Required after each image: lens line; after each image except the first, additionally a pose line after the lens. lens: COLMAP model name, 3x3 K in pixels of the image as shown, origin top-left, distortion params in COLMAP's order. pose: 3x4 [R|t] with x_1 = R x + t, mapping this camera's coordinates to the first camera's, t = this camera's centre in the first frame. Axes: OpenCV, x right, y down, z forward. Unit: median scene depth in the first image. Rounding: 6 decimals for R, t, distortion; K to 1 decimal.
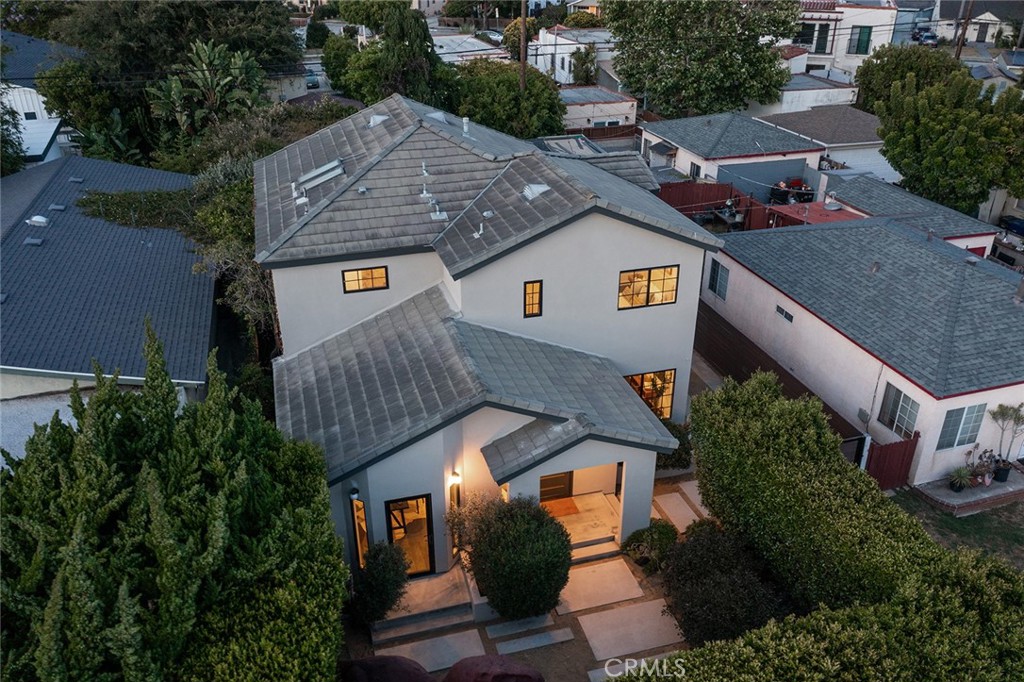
lens RADIAL K [[806.0, 0, 512.0], [0, 806.0, 341.0], [0, 0, 1]] dist [-0.003467, -0.001151]
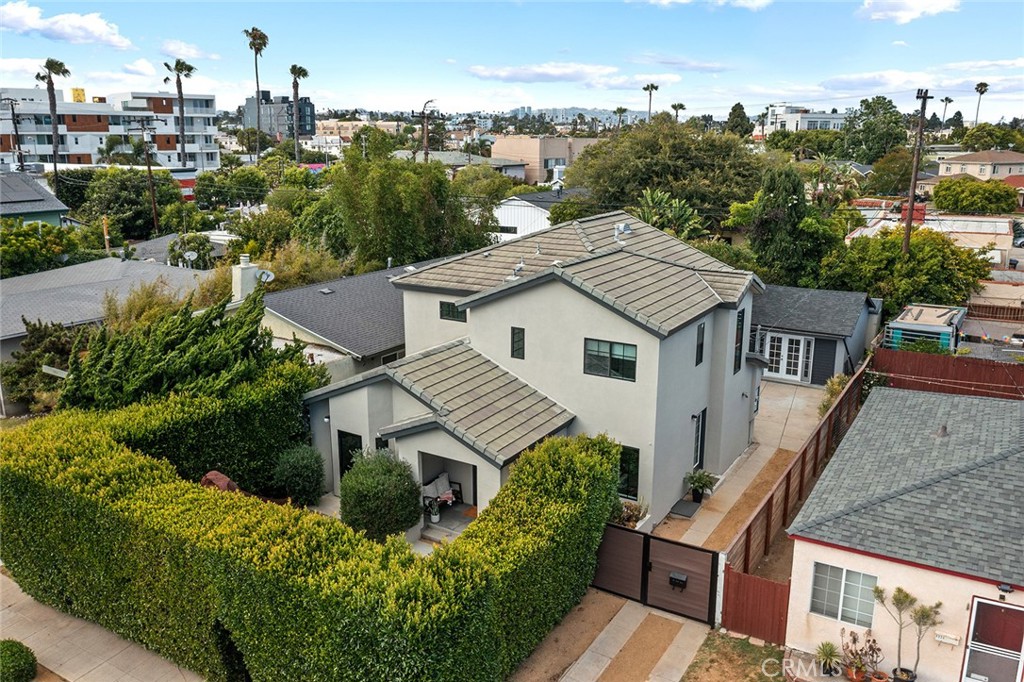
lens RADIAL K [[806.0, 0, 512.0], [0, 806.0, 341.0], [0, 0, 1]] dist [-0.003467, -0.001151]
pose [[0.664923, 0.185928, -0.723400, 0.906082], [-0.331751, 0.941260, -0.063011, 0.025564], [0.669192, 0.281887, 0.687548, 0.122162]]
